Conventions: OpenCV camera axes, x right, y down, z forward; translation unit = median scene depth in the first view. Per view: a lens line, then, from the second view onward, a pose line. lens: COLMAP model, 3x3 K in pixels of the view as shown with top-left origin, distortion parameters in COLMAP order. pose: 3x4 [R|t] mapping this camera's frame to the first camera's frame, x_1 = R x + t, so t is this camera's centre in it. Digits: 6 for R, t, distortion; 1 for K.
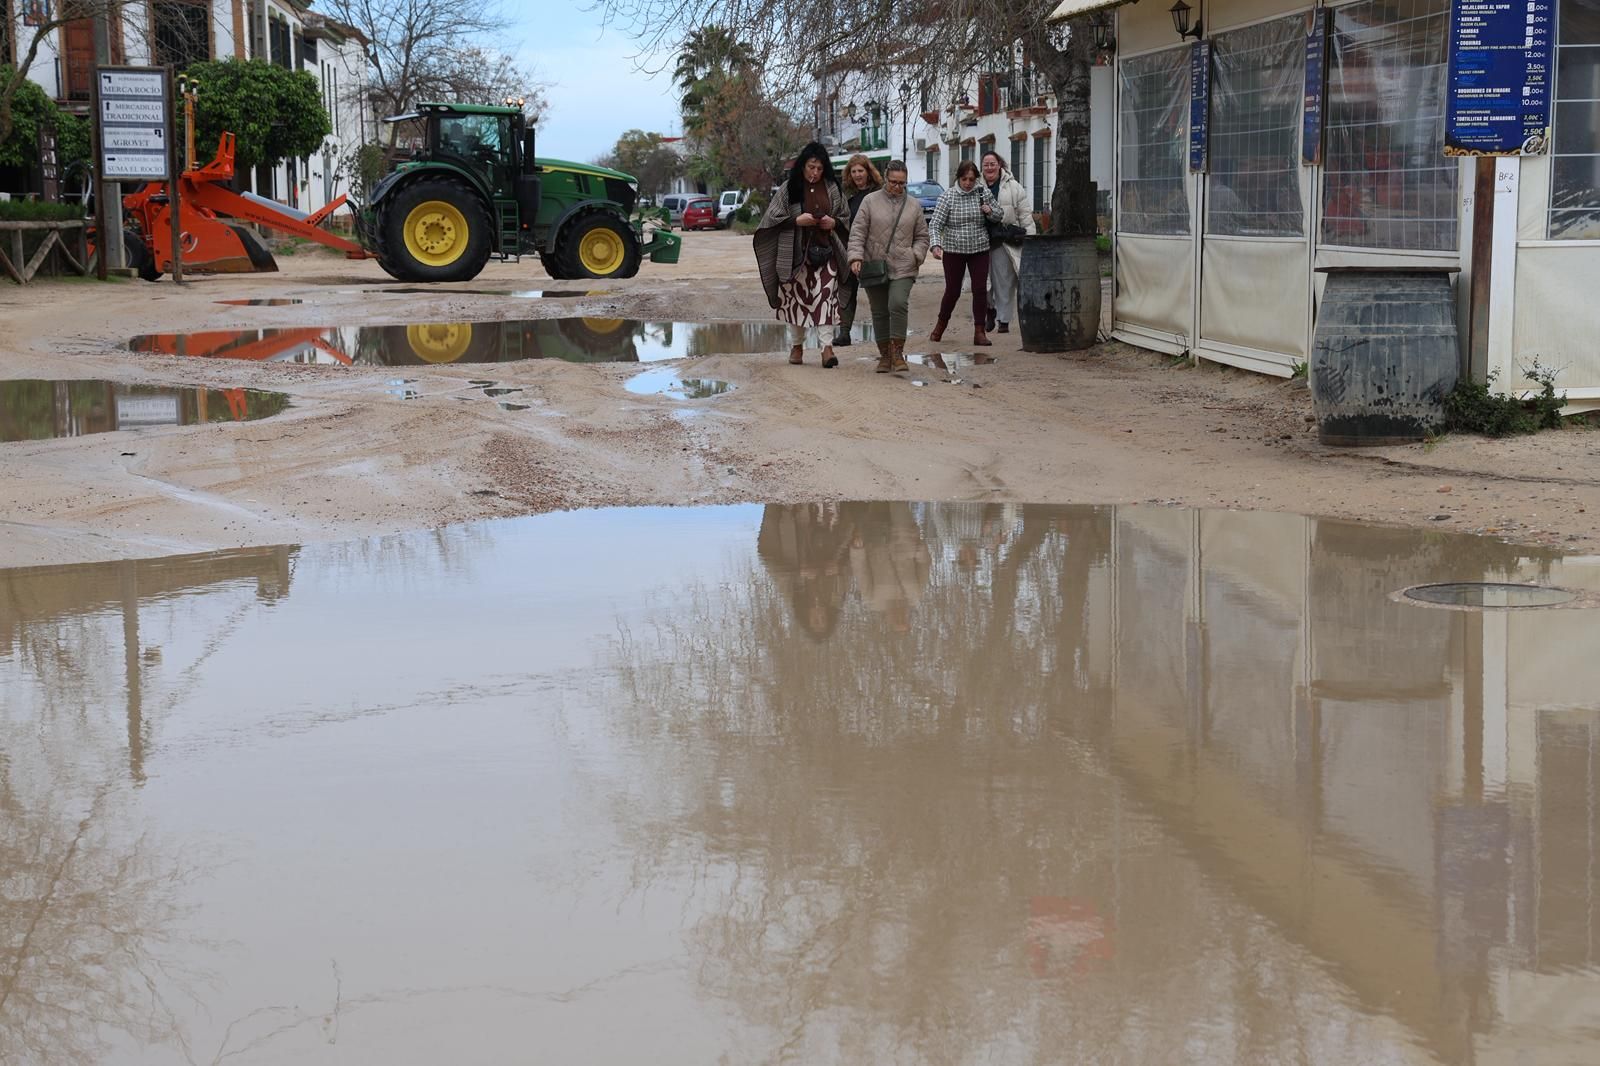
lens RADIAL K [[2732.4, 0, 793.4], [0, 2732.4, 545.0], [0, 0, 1]] dist [0.254707, 0.000000]
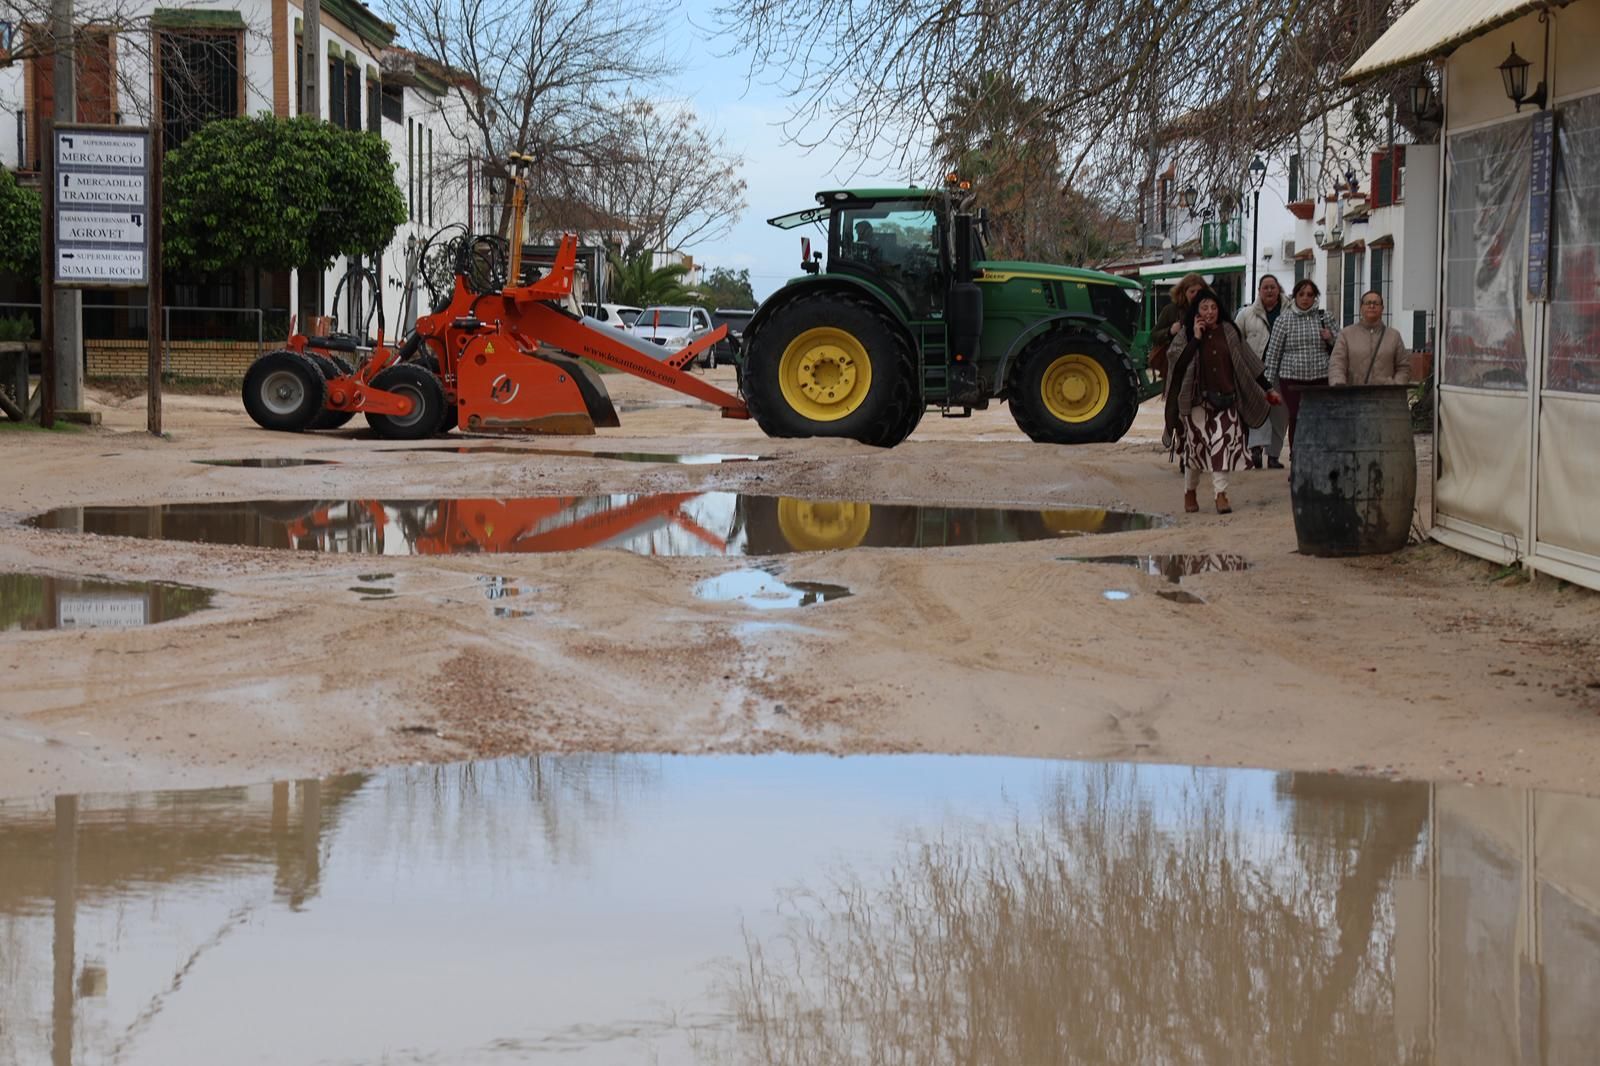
lens RADIAL K [[4098.2, 0, 803.5], [0, 4098.2, 529.0], [0, 0, 1]] dist [0.559381, 0.000000]
pose [[0.996676, 0.023097, -0.078124, 0.041741], [-0.028927, 0.996813, -0.074341, 0.003392], [0.076158, 0.076354, 0.994168, -0.034892]]
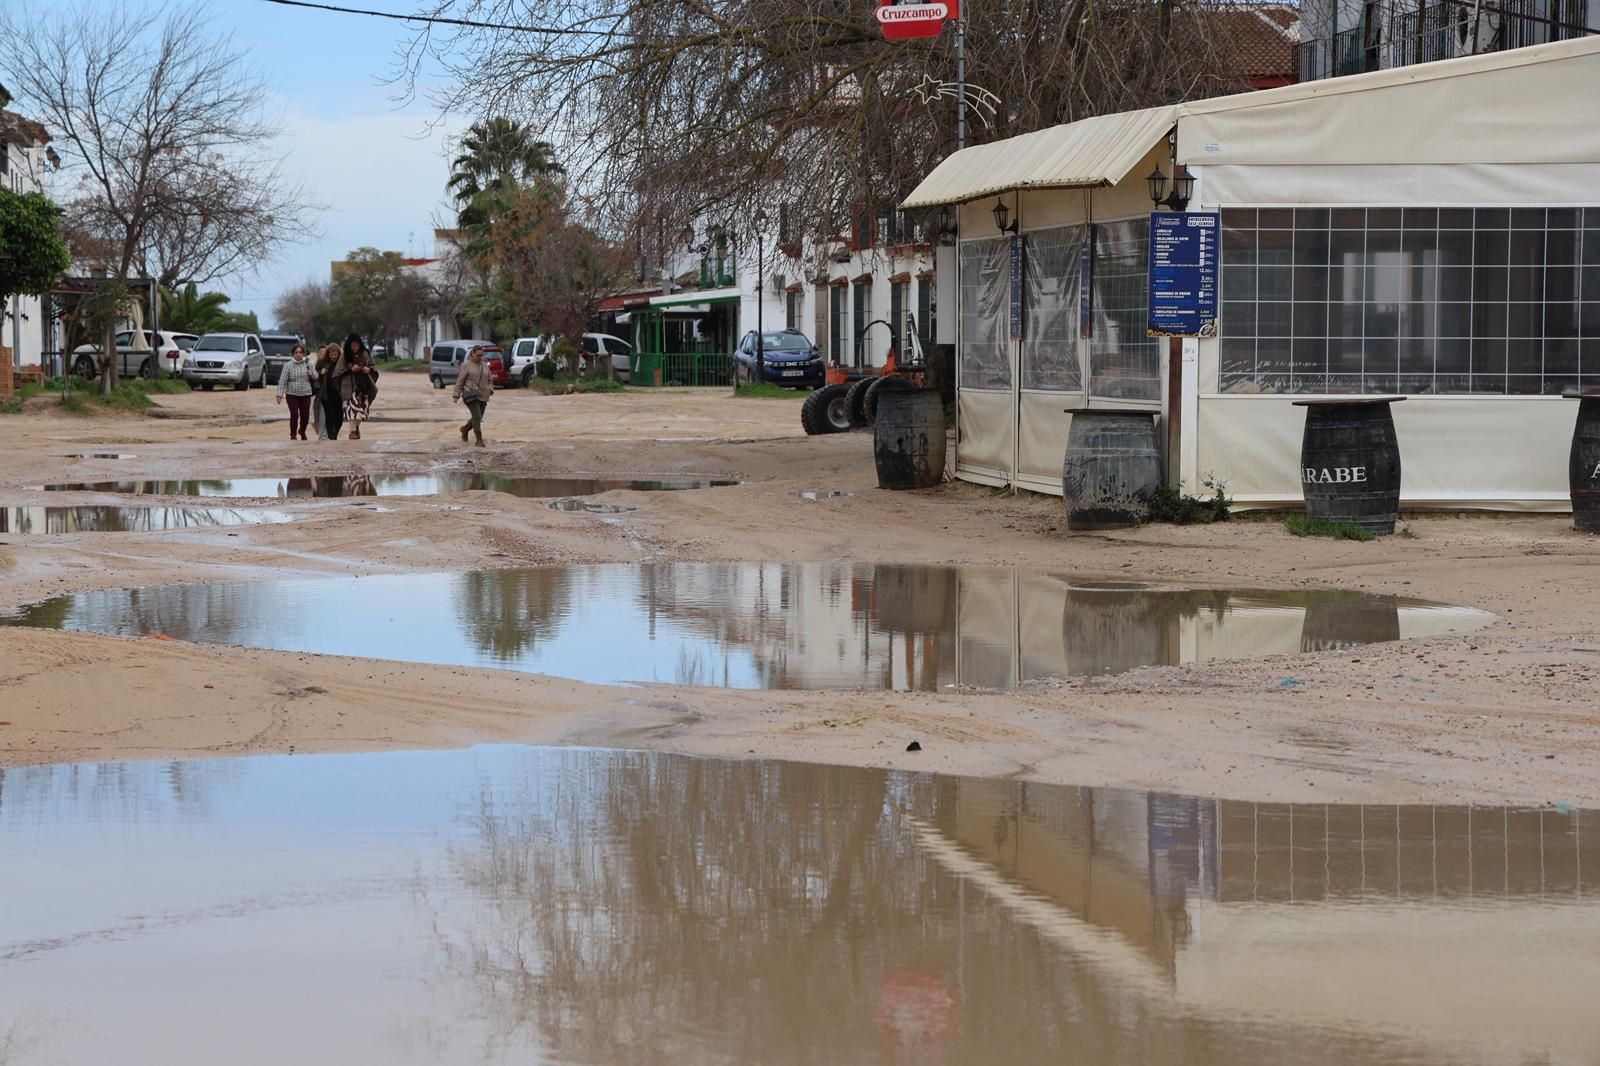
lens RADIAL K [[4098.2, 0, 789.6], [0, 4098.2, 529.2], [0, 0, 1]] dist [0.559381, 0.000000]
pose [[0.998717, 0.006976, 0.050157, -0.040749], [-0.002878, 0.996685, -0.081312, 0.087632], [-0.050558, 0.081063, 0.995426, -0.721530]]
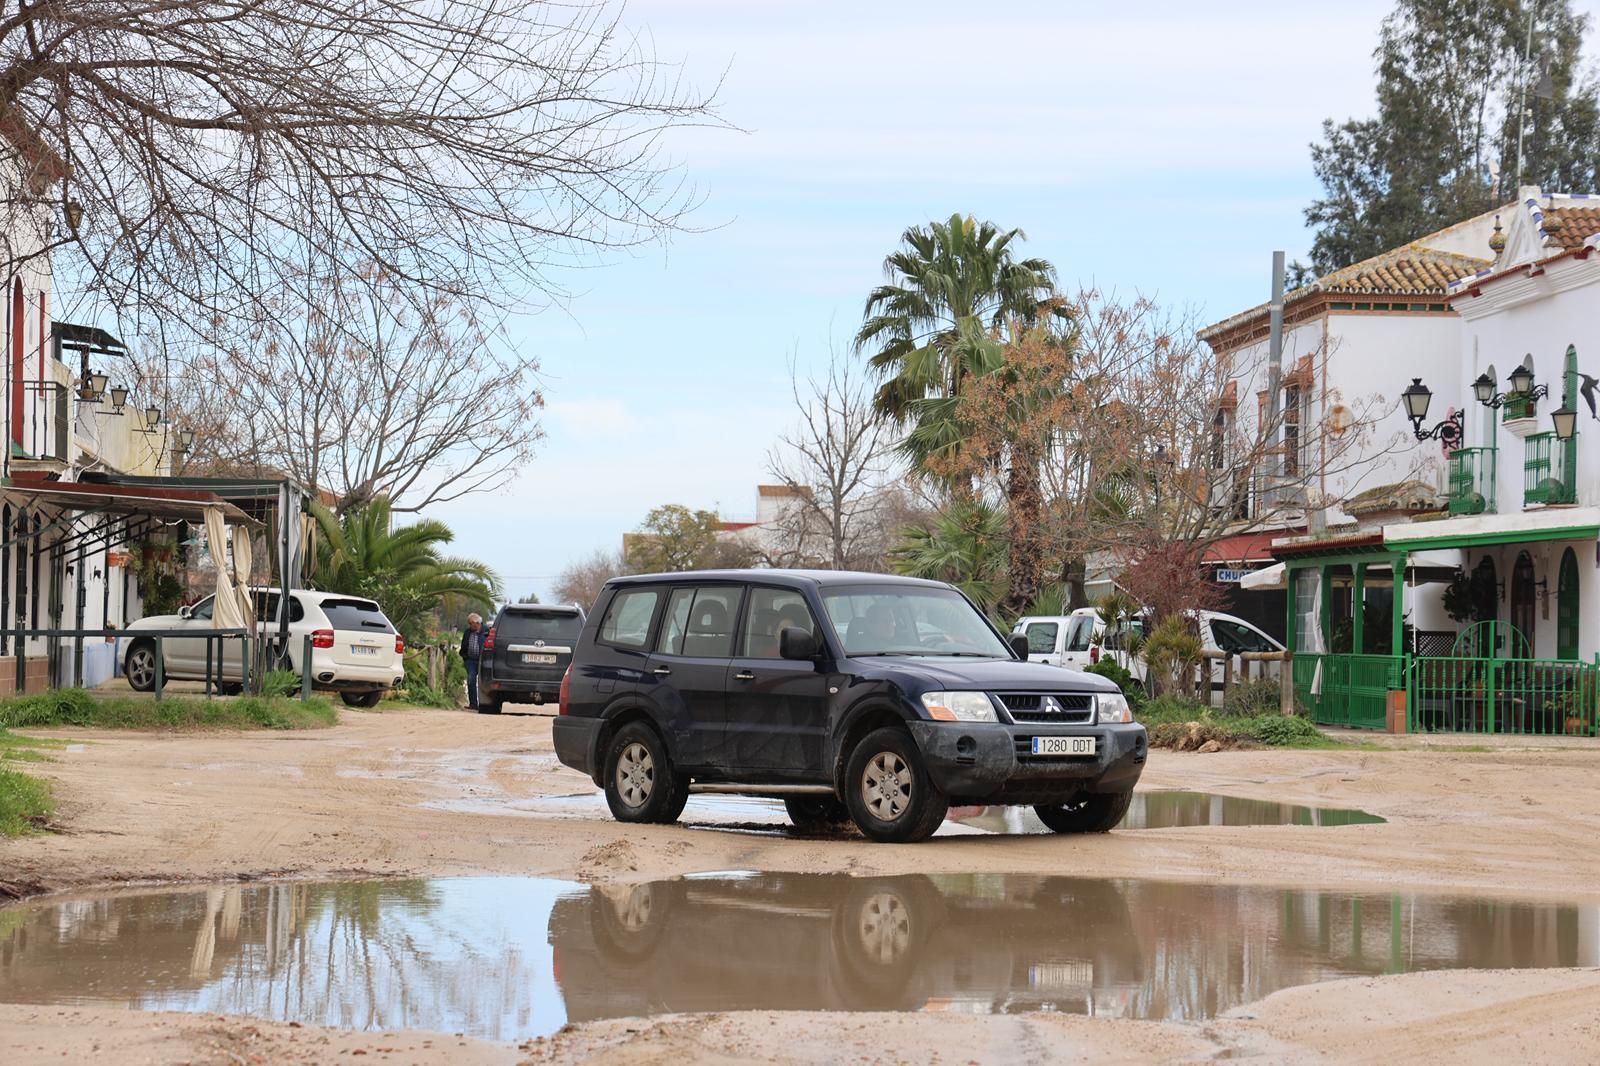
lens RADIAL K [[4429.1, 0, 754.9], [0, 4429.1, 588.6], [0, 0, 1]] dist [1.020567, 0.000000]
pose [[0.999105, 0.029992, -0.029836, -0.246440], [-0.033771, 0.990202, -0.135494, -0.285024], [0.025480, 0.136380, 0.990329, 2.299059]]
